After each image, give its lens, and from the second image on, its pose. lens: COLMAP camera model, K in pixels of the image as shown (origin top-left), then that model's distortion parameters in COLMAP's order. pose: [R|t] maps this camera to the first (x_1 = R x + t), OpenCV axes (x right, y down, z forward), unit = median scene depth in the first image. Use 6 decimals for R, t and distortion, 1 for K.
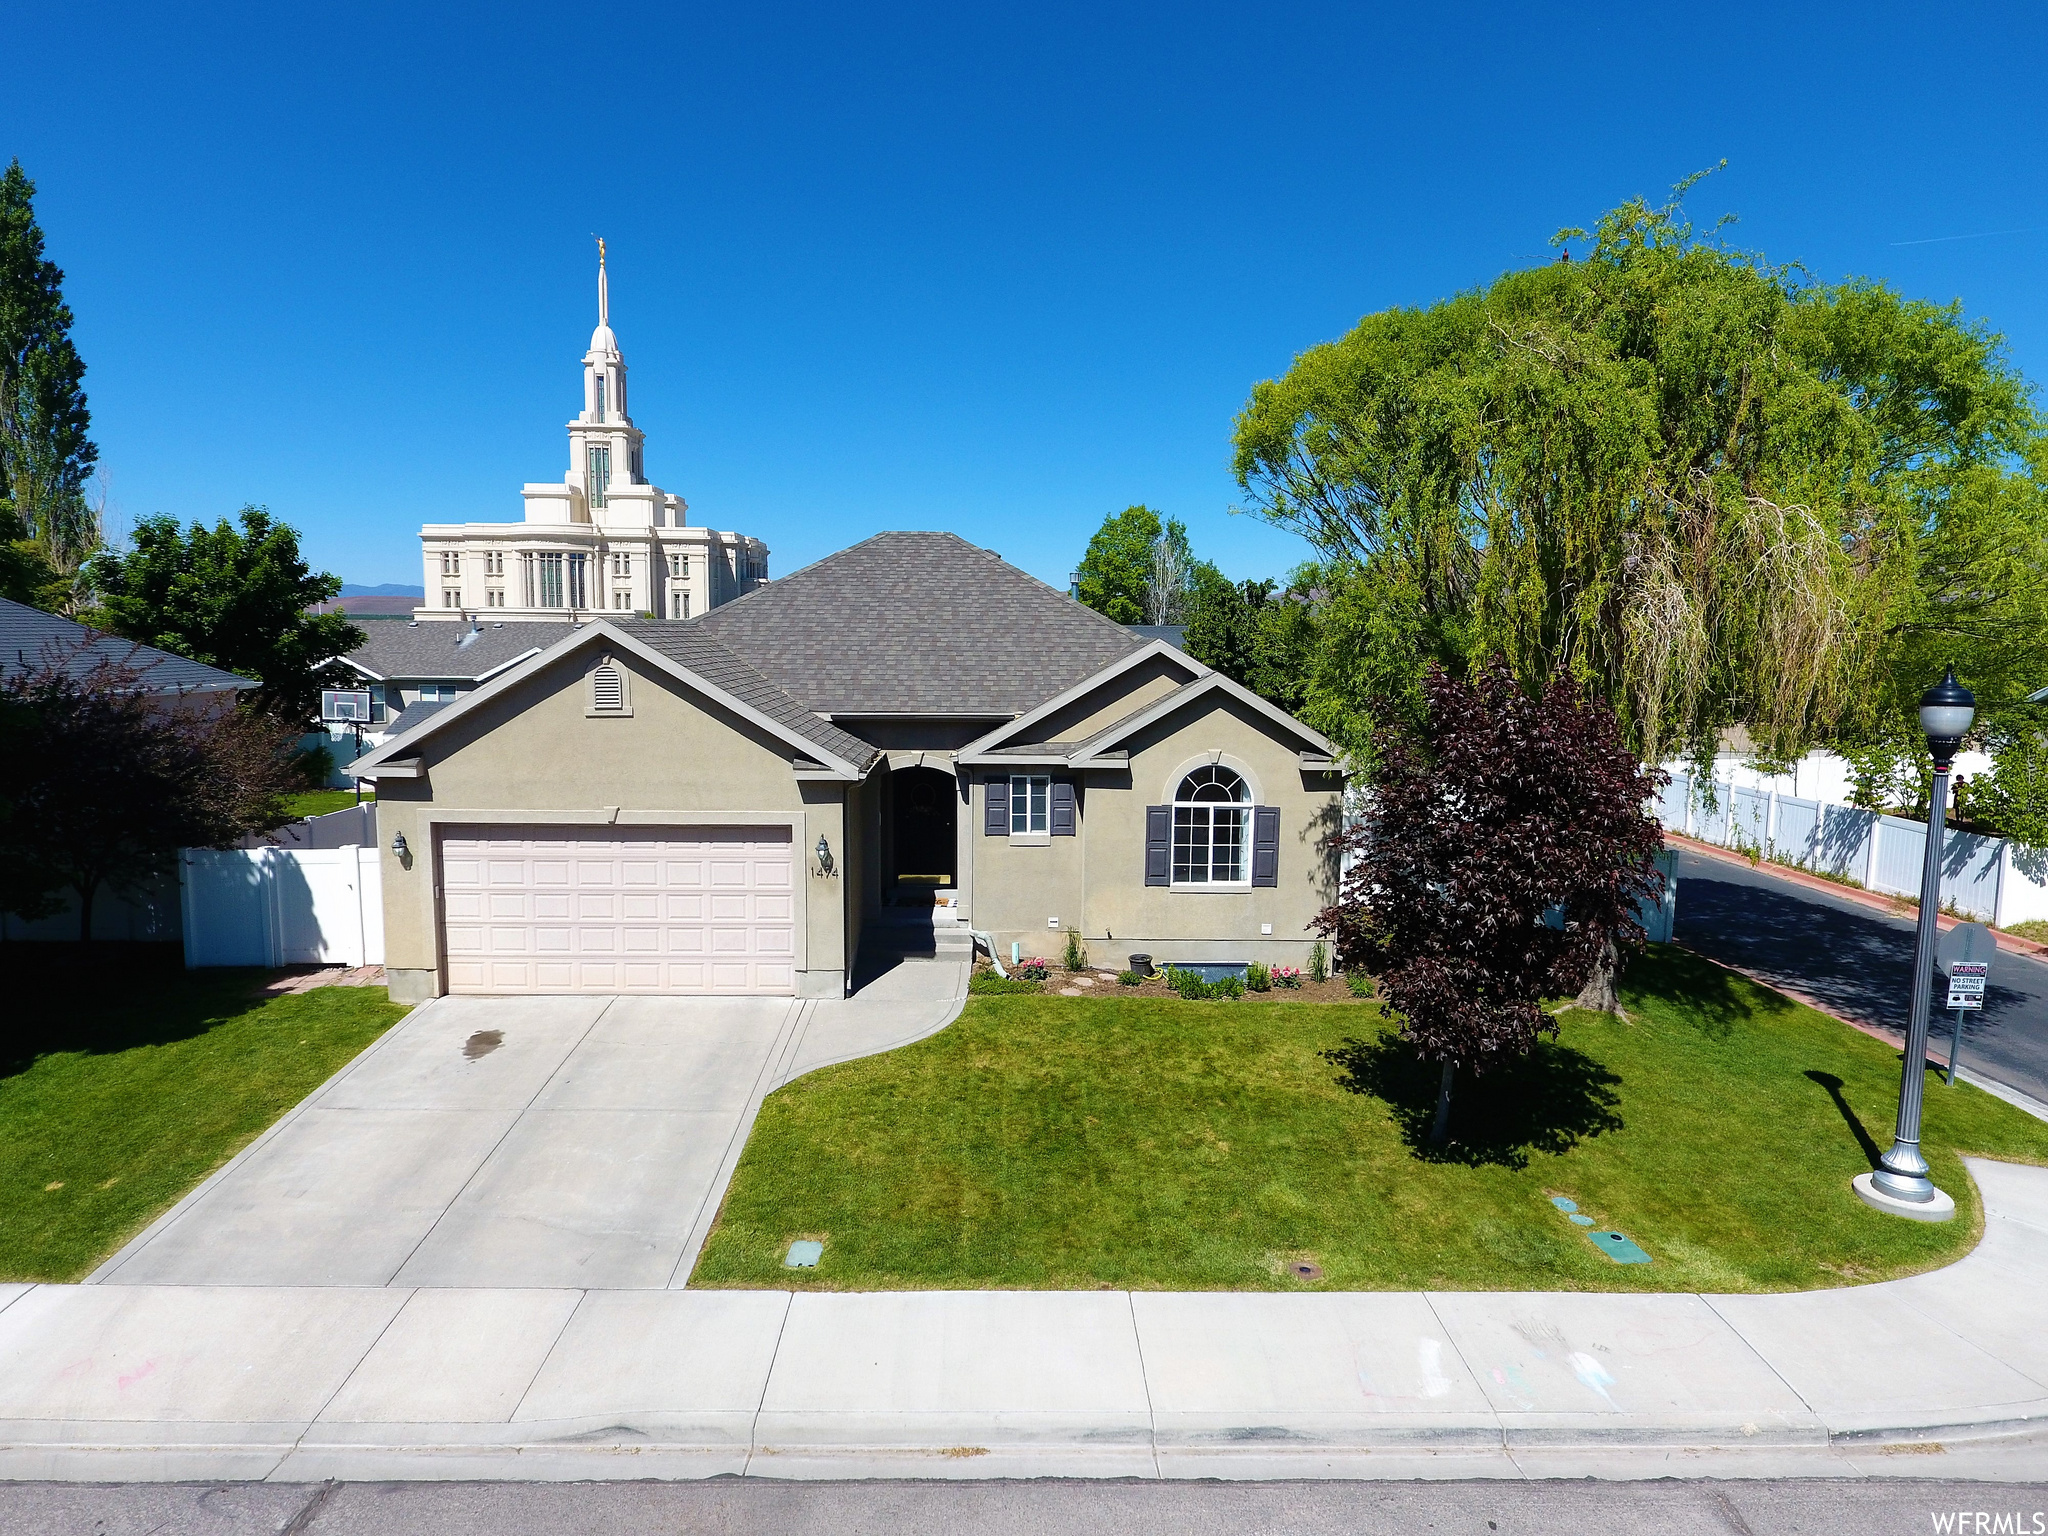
lens RADIAL K [[1204.1, 0, 1030.1], [0, 1204.1, 766.8], [0, 0, 1]] dist [-0.004179, 0.000991]
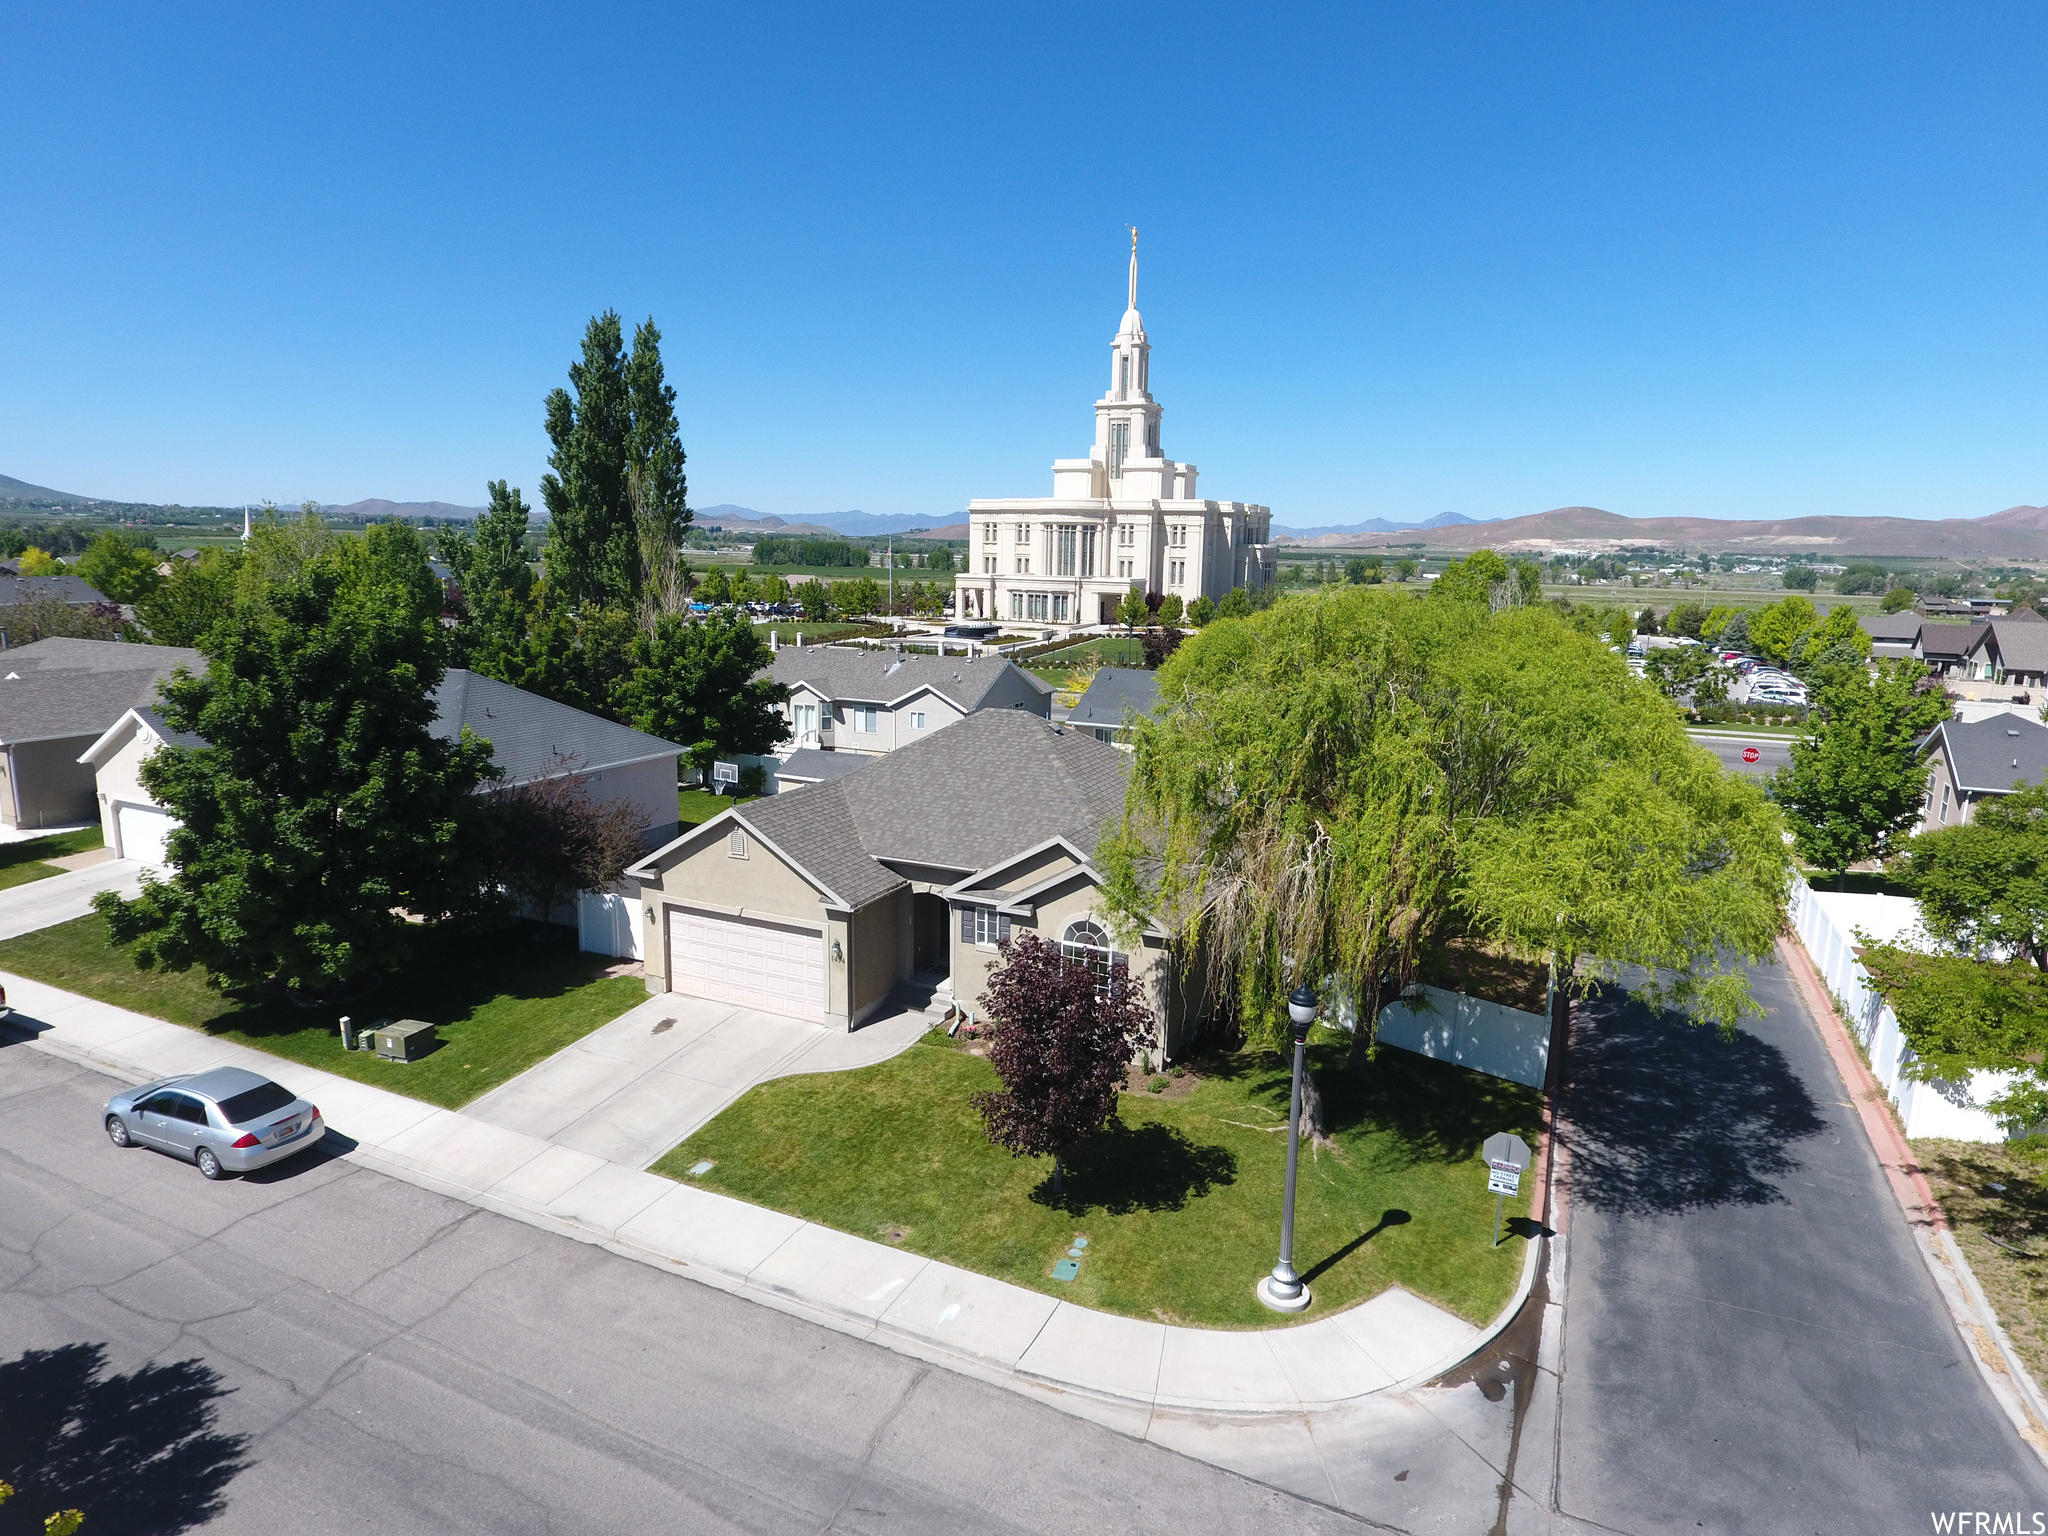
lens RADIAL K [[1204.1, 0, 1026.8], [0, 1204.1, 771.8], [0, 0, 1]] dist [-0.004179, 0.000991]
pose [[0.896299, 0.087959, -0.434640, 0.846698], [-0.059810, 0.995153, 0.078053, -0.351429], [0.439399, -0.043963, 0.897216, -0.446758]]
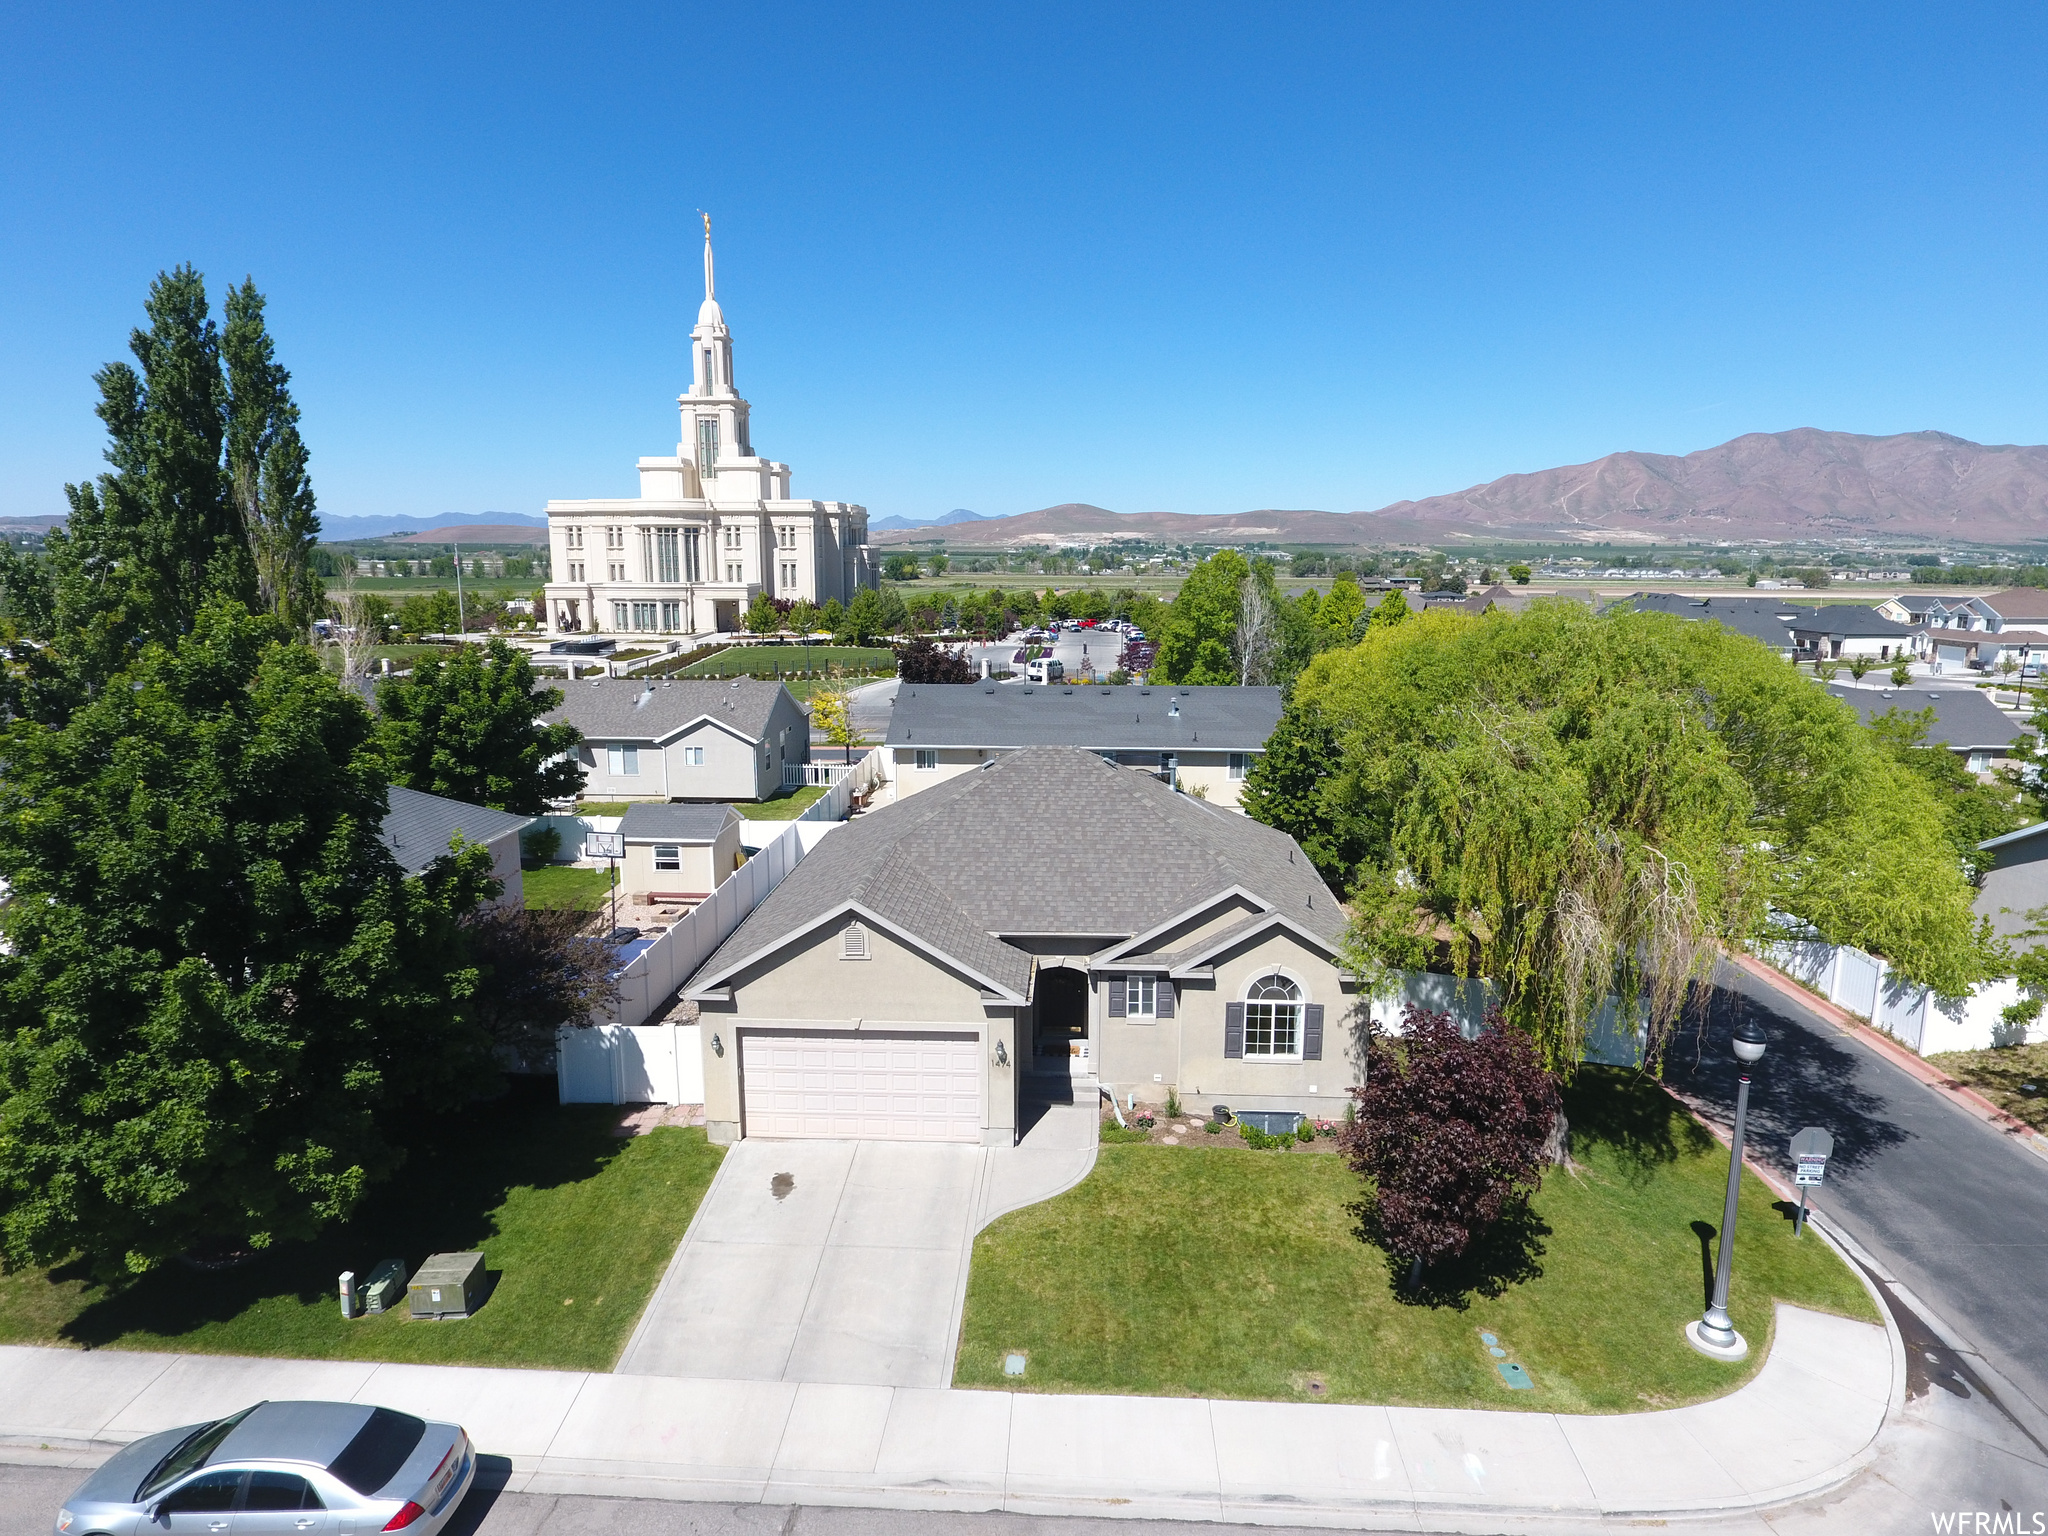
lens RADIAL K [[1204.1, 0, 1030.1], [0, 1204.1, 767.6], [0, 0, 1]] dist [-0.004179, 0.000991]
pose [[0.997319, 0.003053, -0.073109, -0.032571], [0.001713, 0.997881, 0.065037, -0.382941], [0.073152, -0.064987, 0.995201, -0.441647]]
